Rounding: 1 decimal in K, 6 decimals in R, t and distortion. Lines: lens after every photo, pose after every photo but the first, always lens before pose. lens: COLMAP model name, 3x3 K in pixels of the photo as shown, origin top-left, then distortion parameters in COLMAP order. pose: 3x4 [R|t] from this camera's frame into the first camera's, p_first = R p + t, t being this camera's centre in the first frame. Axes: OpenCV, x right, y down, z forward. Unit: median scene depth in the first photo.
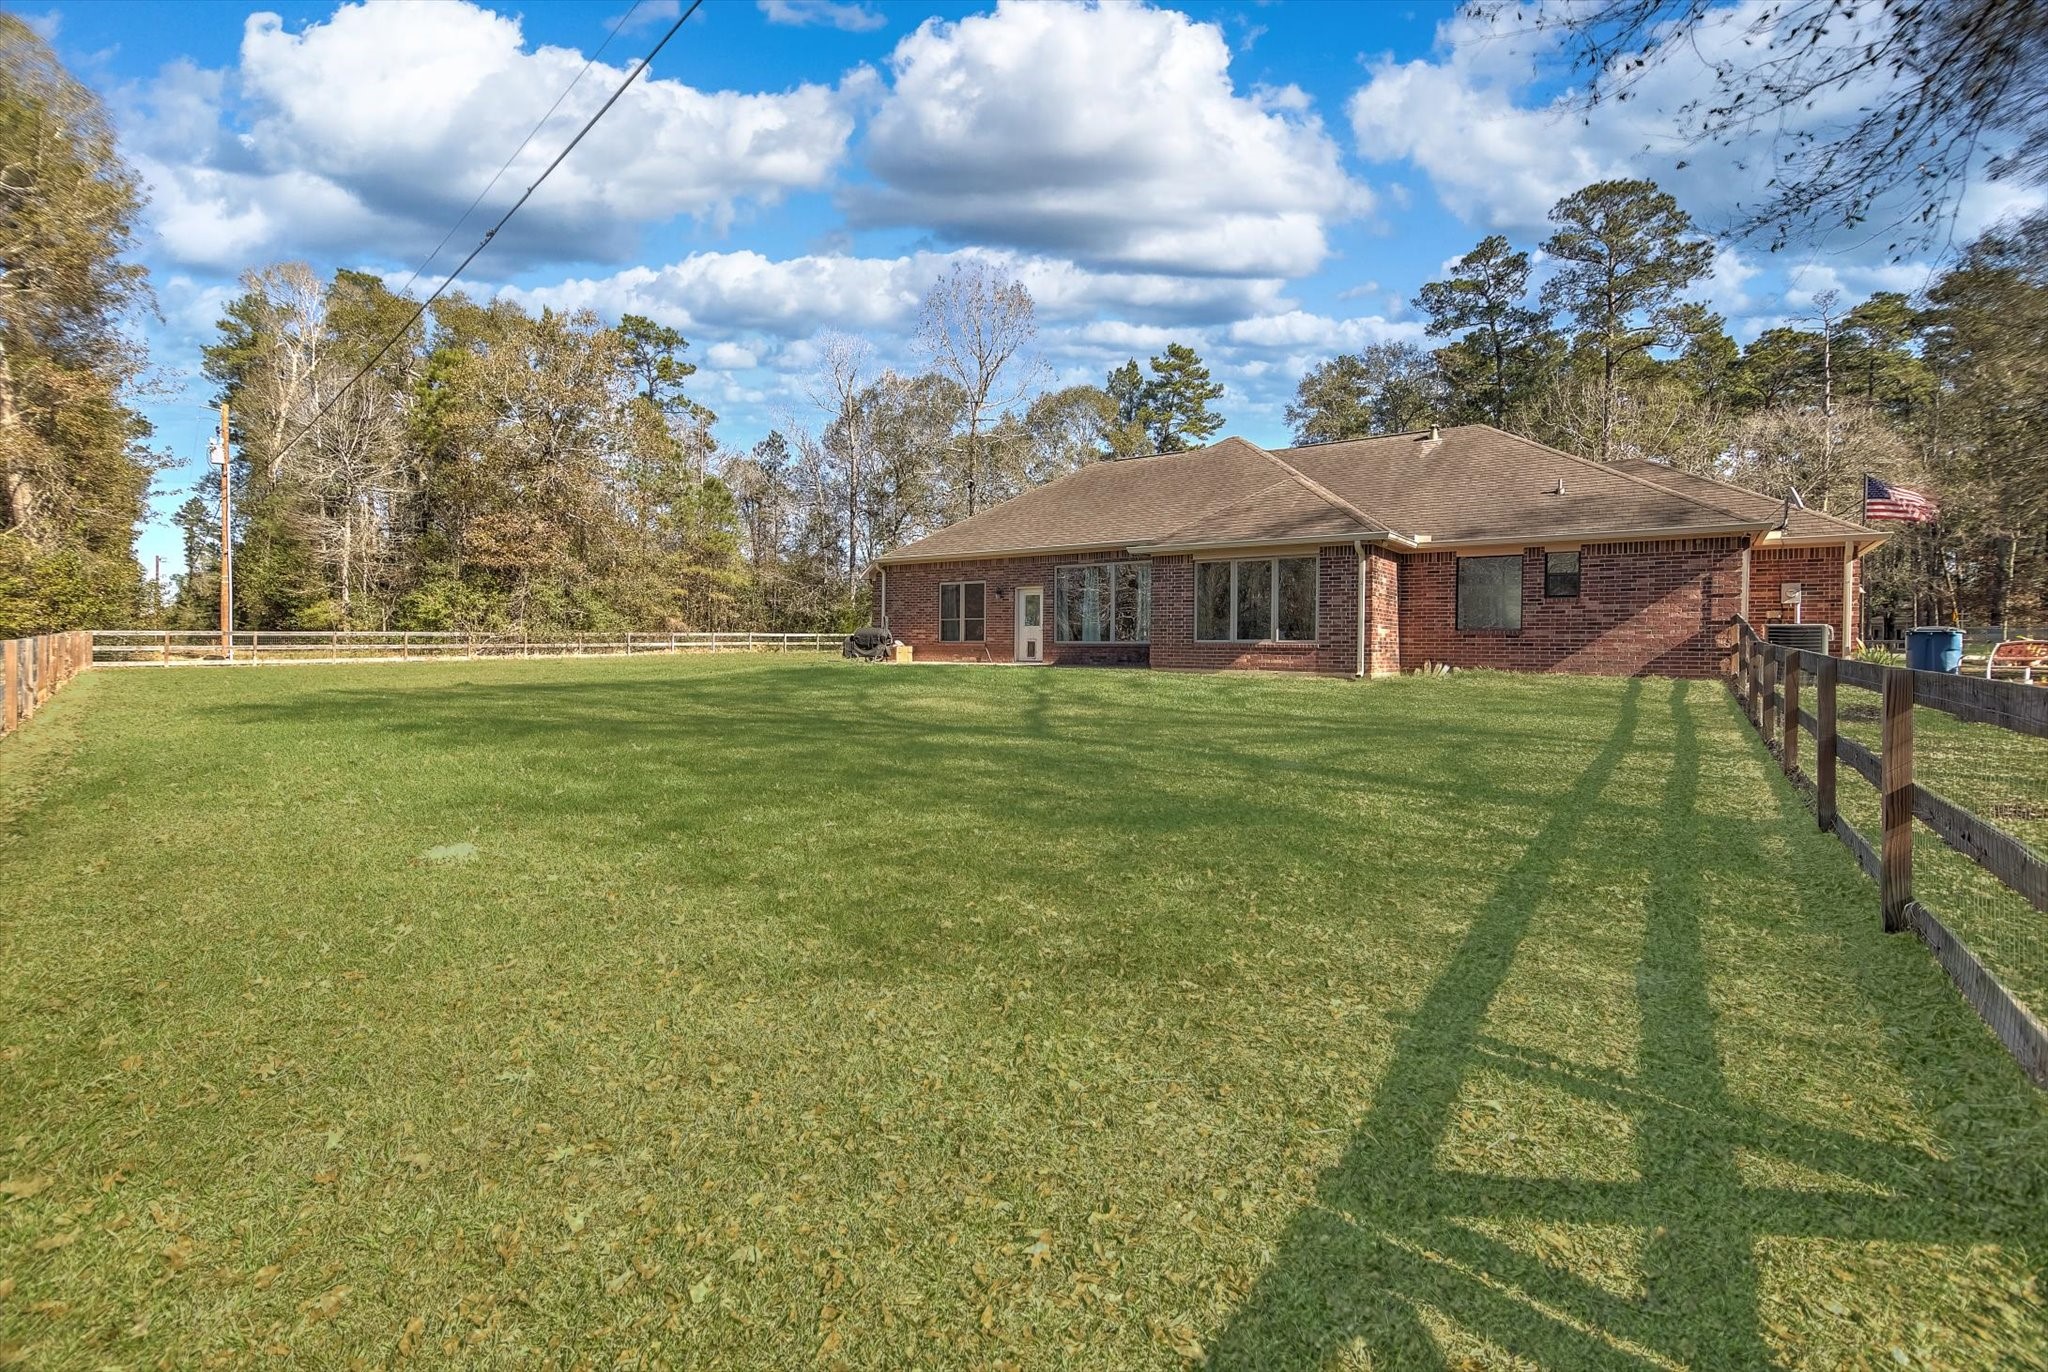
lens RADIAL K [[907.1, 0, 1008.3], [0, 907.1, 667.9], [0, 0, 1]] dist [0.002285, 0.000434]
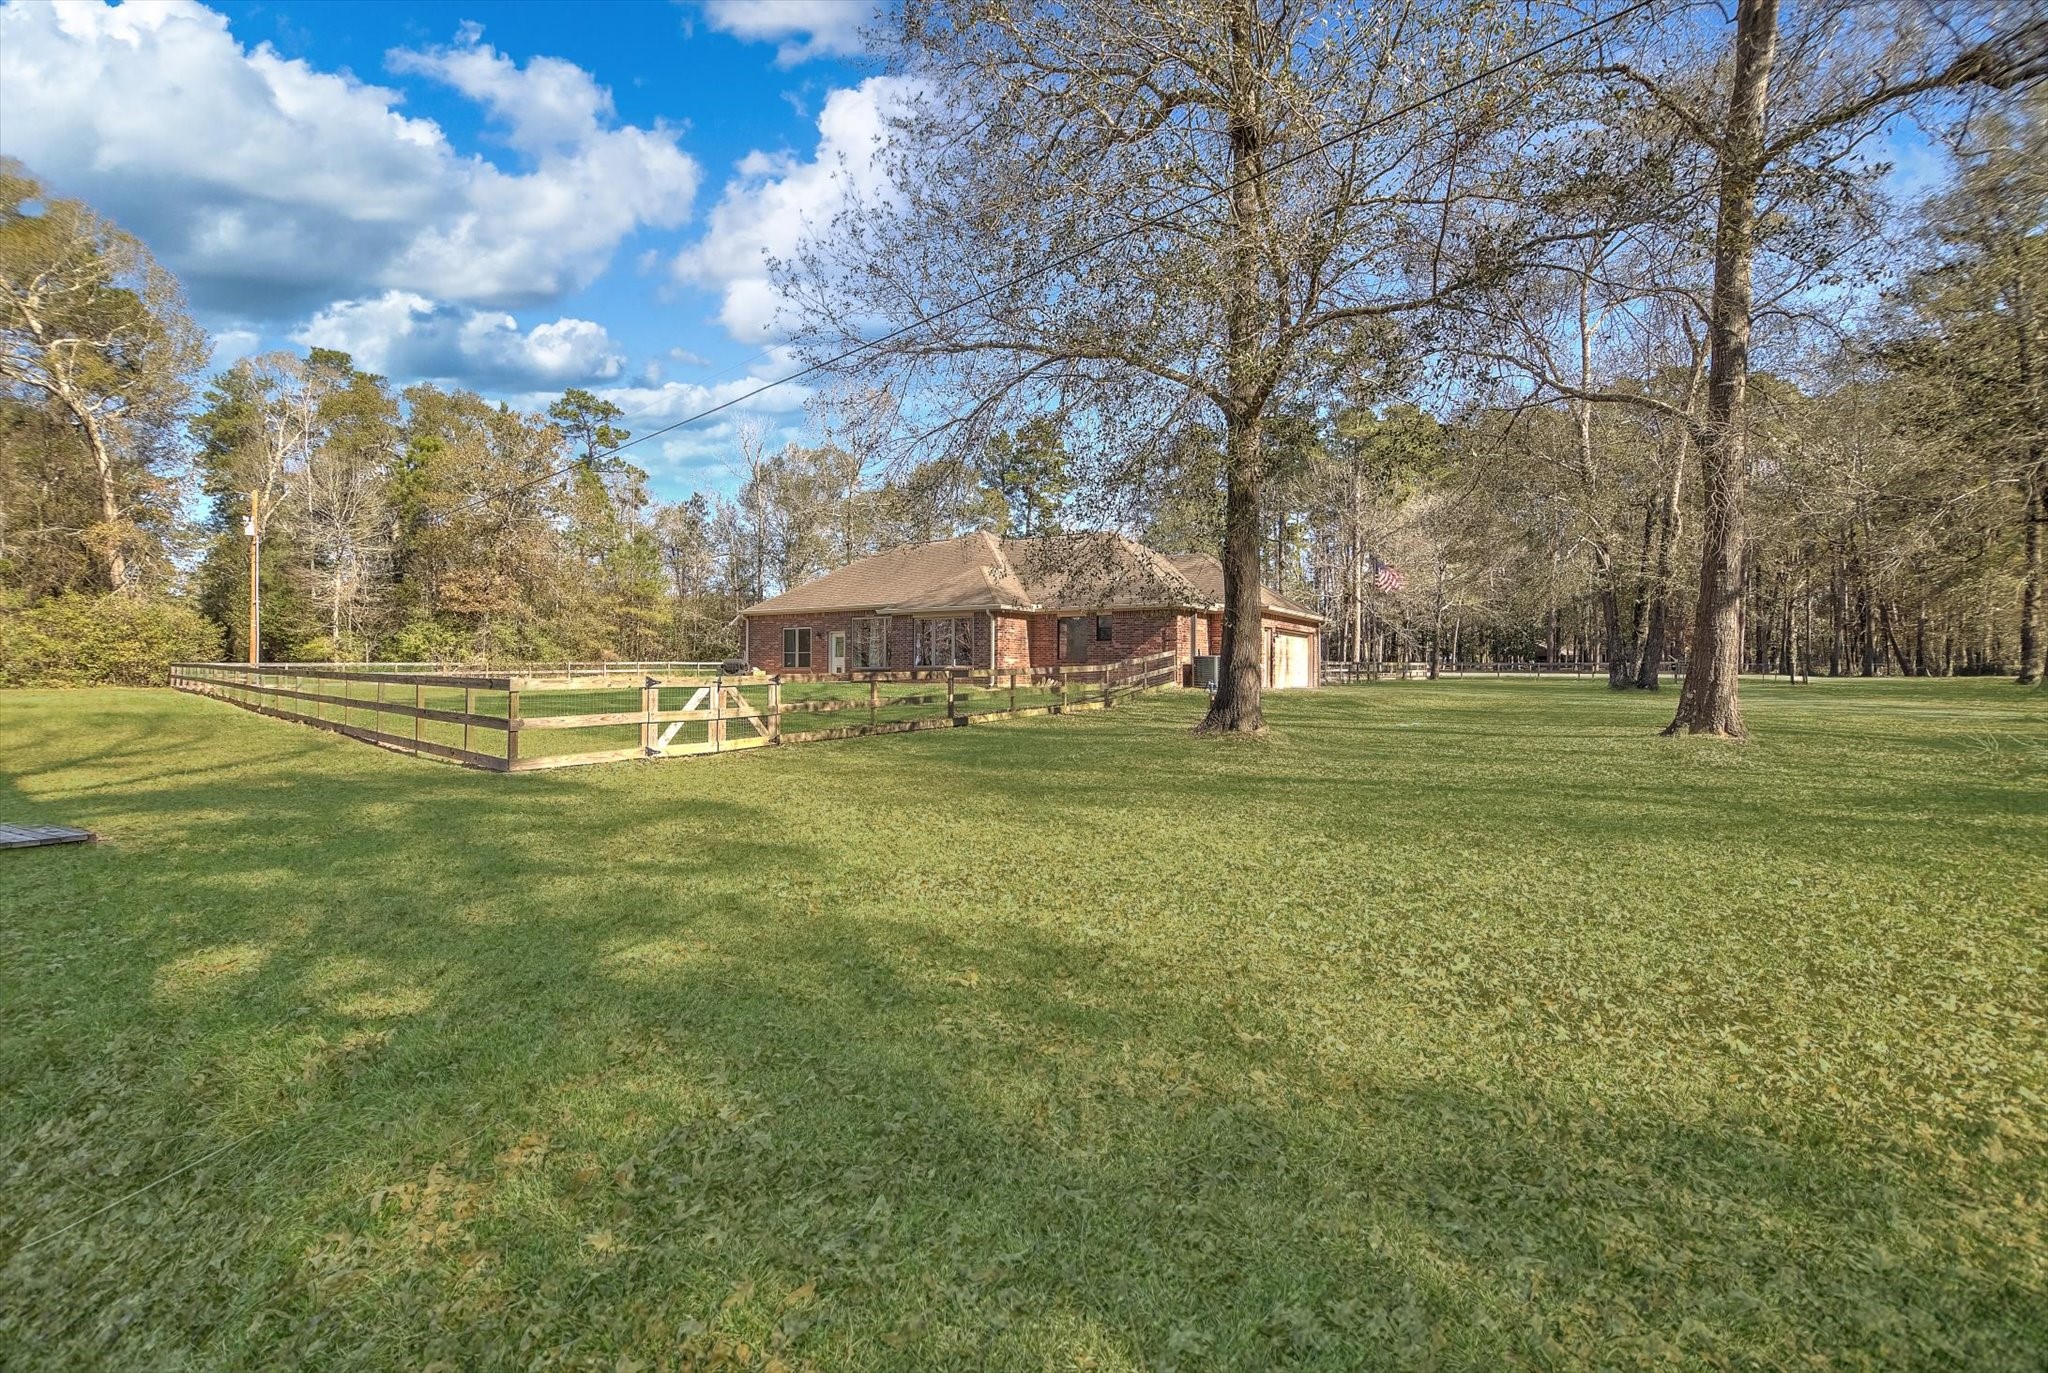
lens RADIAL K [[907.1, 0, 1008.3], [0, 907.1, 668.4], [0, 0, 1]] dist [0.002285, 0.000434]
pose [[0.998574, -0.005581, 0.053094, 0.122024], [0.007093, 0.999574, -0.028328, 0.009615], [-0.052913, 0.028665, 0.998188, -0.285010]]
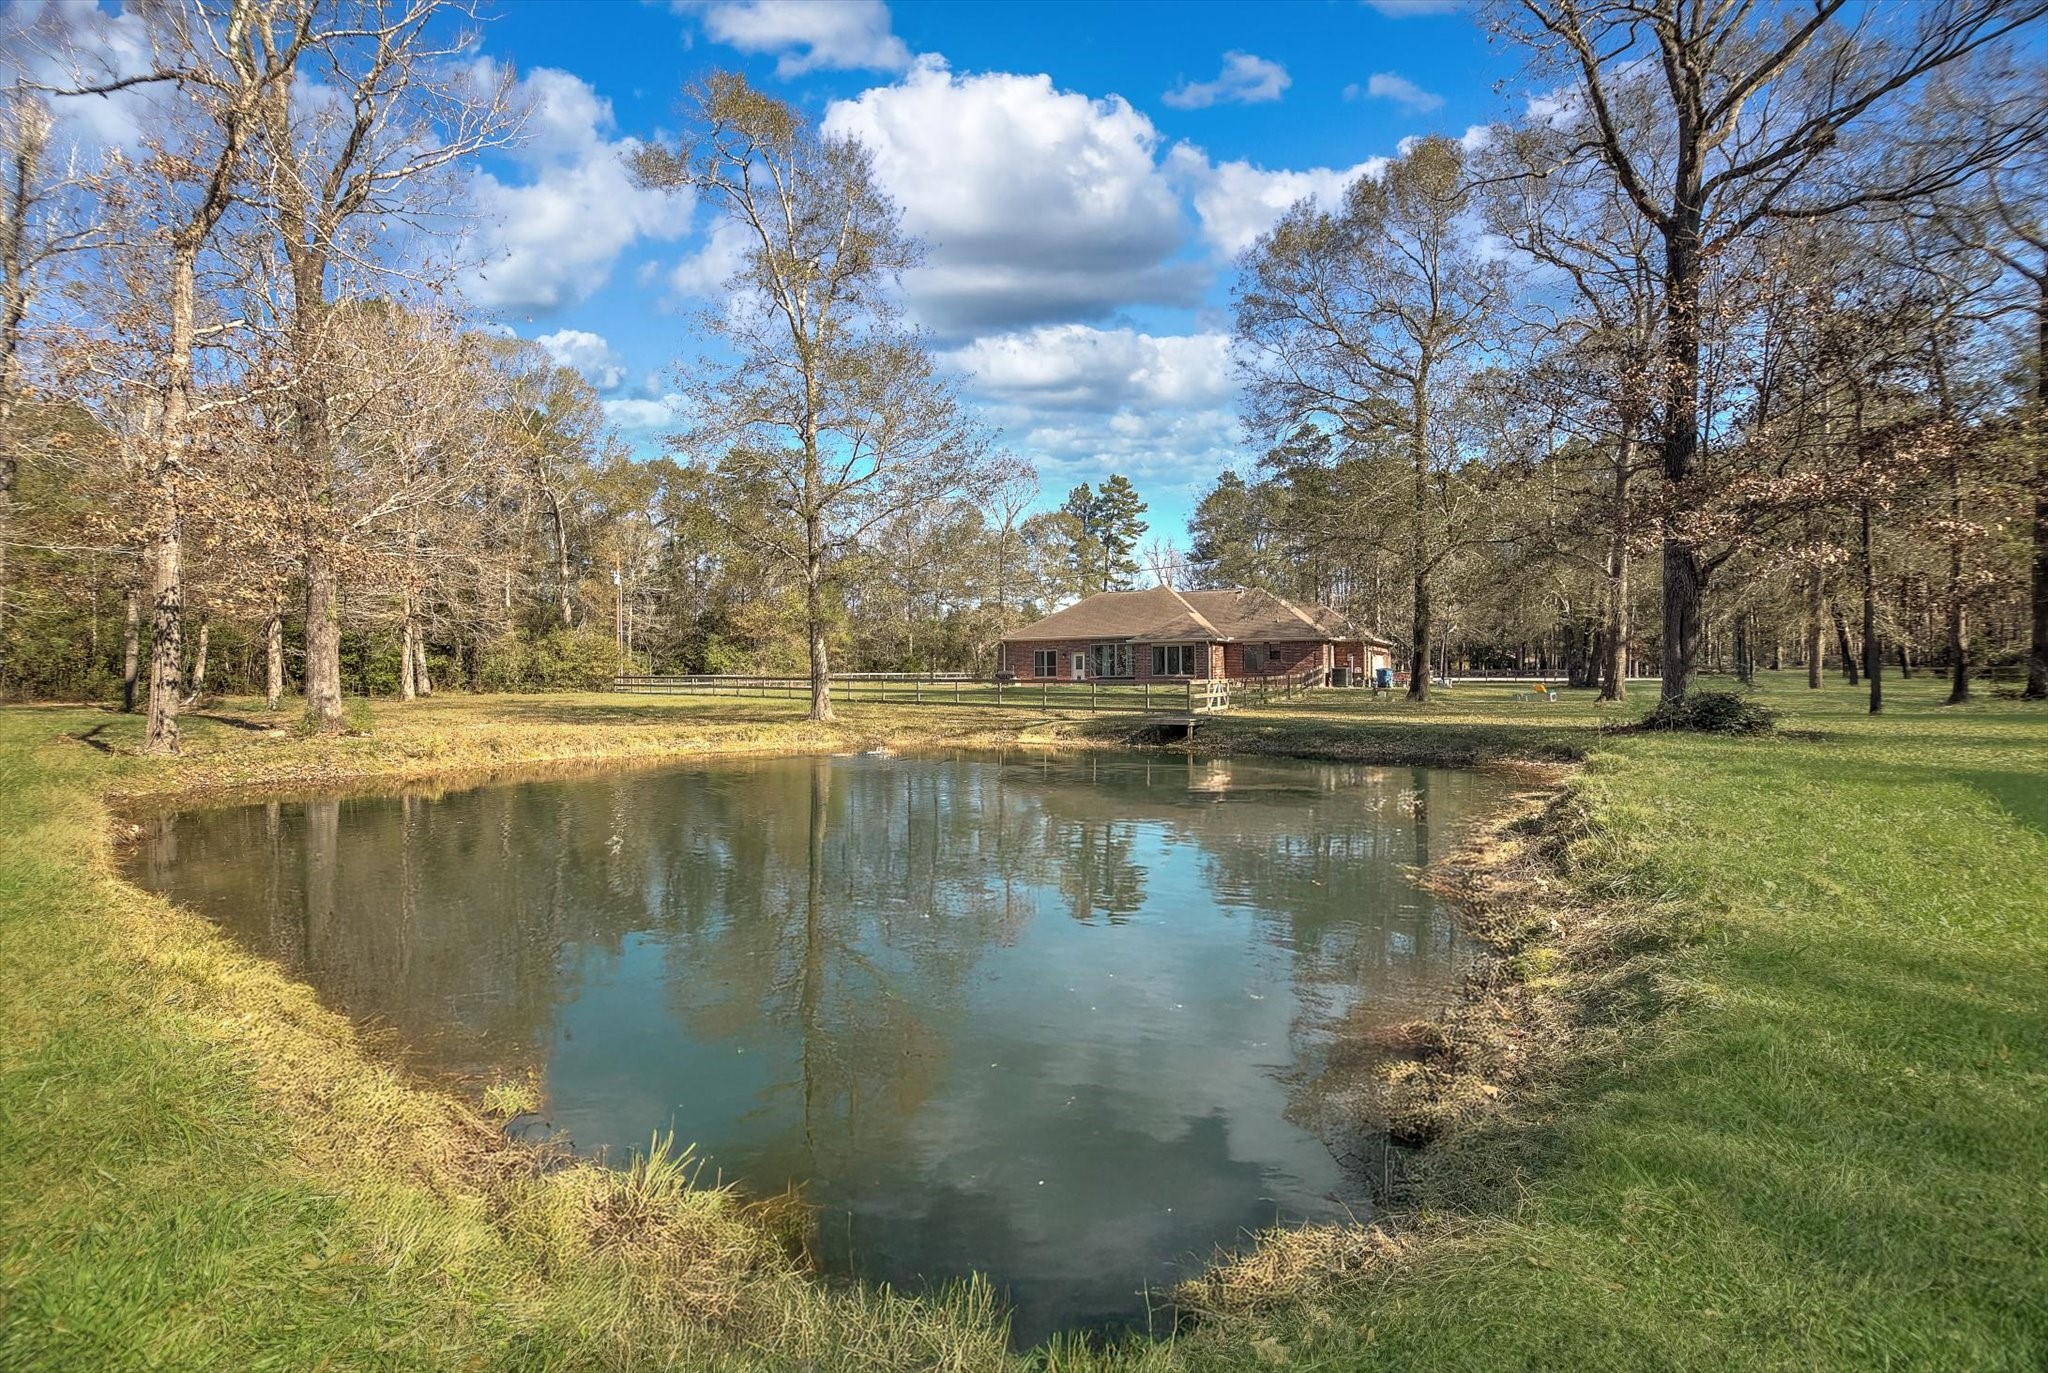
lens RADIAL K [[932.2, 0, 1024.0], [0, 932.2, 686.5], [0, 0, 1]] dist [0.018283, 0.000041]
pose [[0.993507, -0.012870, 0.113041, -0.205561], [0.014832, 0.999753, -0.016537, 0.018555], [-0.112801, 0.018107, 0.993453, -0.722599]]
